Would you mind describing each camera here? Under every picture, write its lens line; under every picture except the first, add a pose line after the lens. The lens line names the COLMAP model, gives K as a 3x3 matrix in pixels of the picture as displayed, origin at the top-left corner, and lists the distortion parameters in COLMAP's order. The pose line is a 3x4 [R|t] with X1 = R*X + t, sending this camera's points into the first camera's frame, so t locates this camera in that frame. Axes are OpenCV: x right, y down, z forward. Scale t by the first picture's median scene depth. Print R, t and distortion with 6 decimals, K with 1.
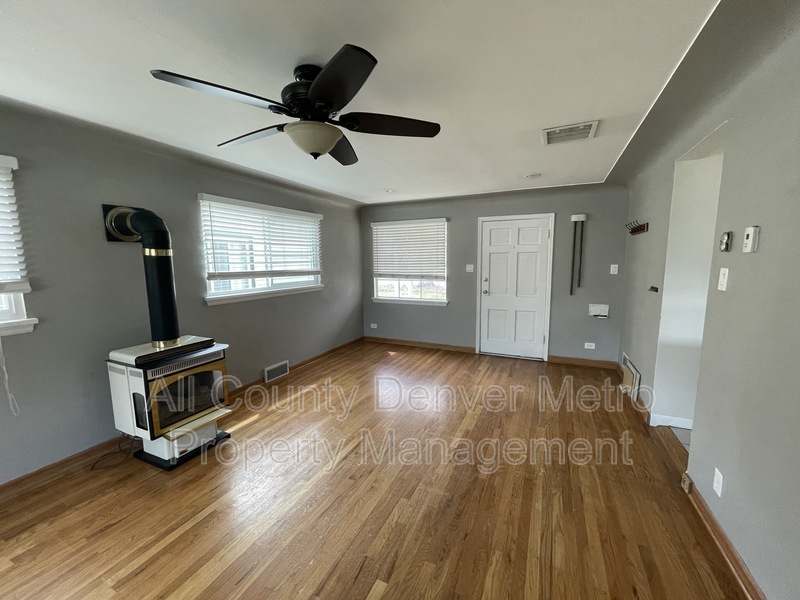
lens RADIAL K [[324.2, 0, 400.4], [0, 324.2, 300.6], [0, 0, 1]] dist [0.000349, -0.000198]
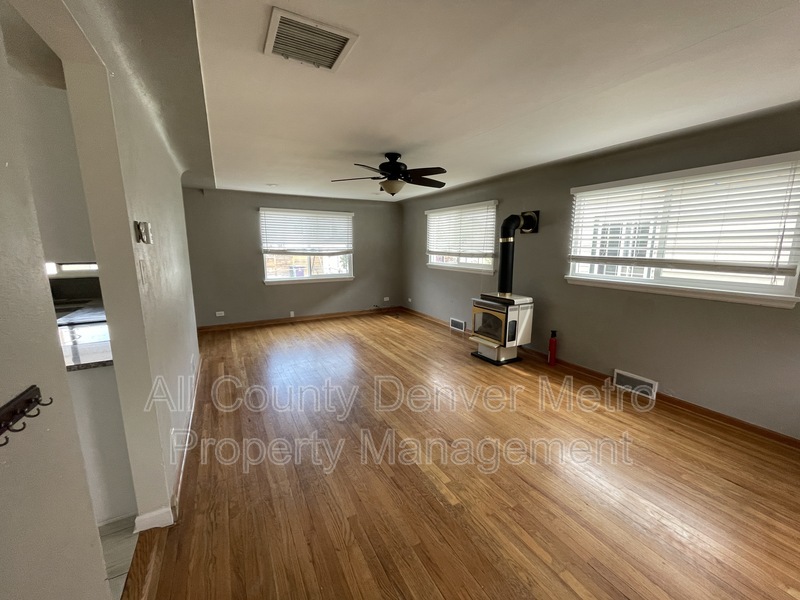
lens RADIAL K [[324.2, 0, 400.9], [0, 324.2, 305.4], [0, 0, 1]] dist [0.000349, -0.000198]
pose [[-0.589809, 0.148613, -0.793751, 0.679909], [-0.103618, 0.960868, 0.256896, -0.138697], [0.800868, 0.233766, -0.551329, 1.107594]]
